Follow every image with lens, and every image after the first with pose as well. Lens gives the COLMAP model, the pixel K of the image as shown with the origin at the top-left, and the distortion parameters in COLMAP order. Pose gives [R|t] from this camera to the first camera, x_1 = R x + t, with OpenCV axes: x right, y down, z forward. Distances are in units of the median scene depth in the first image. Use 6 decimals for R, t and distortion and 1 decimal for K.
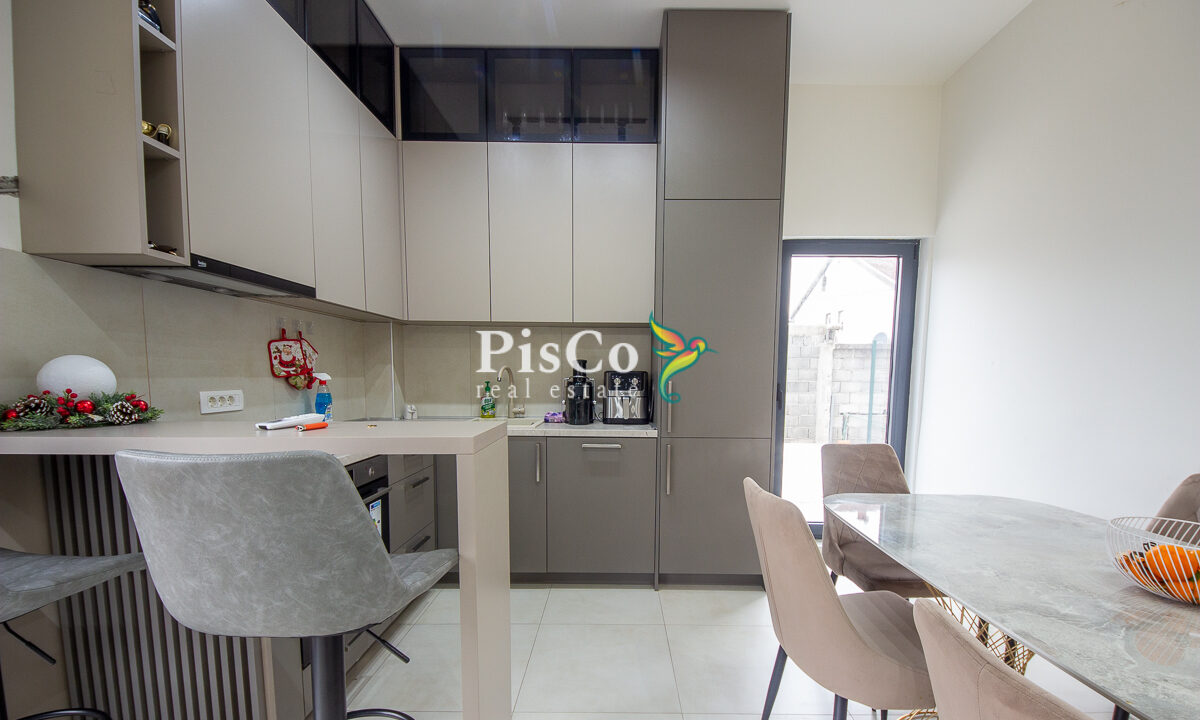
lens RADIAL K [[451.3, 0, 627.3], [0, 451.3, 412.7], [0, 0, 1]] dist [-0.004749, -0.005431]
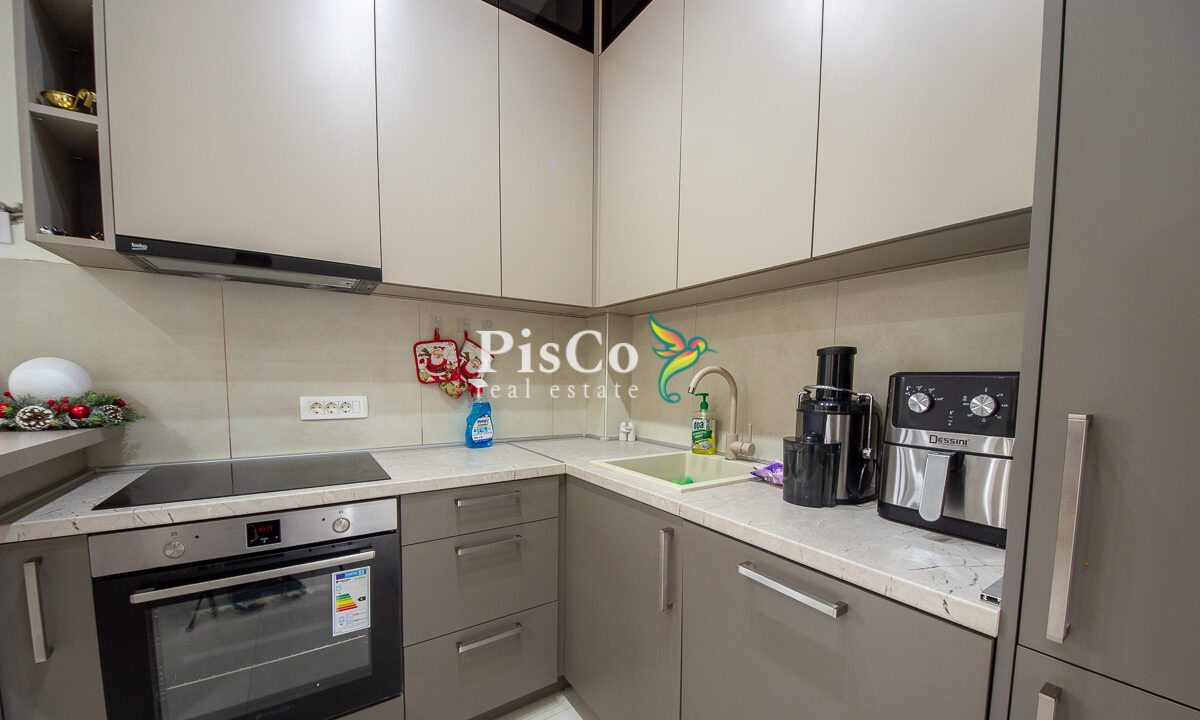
lens RADIAL K [[451.3, 0, 600.0], [0, 451.3, 421.1], [0, 0, 1]] dist [-0.004749, -0.005431]
pose [[0.565669, 0.074690, -0.821243, 0.159359], [-0.077730, 0.996285, 0.037070, -0.063440], [0.820961, 0.042866, 0.569373, 0.772453]]
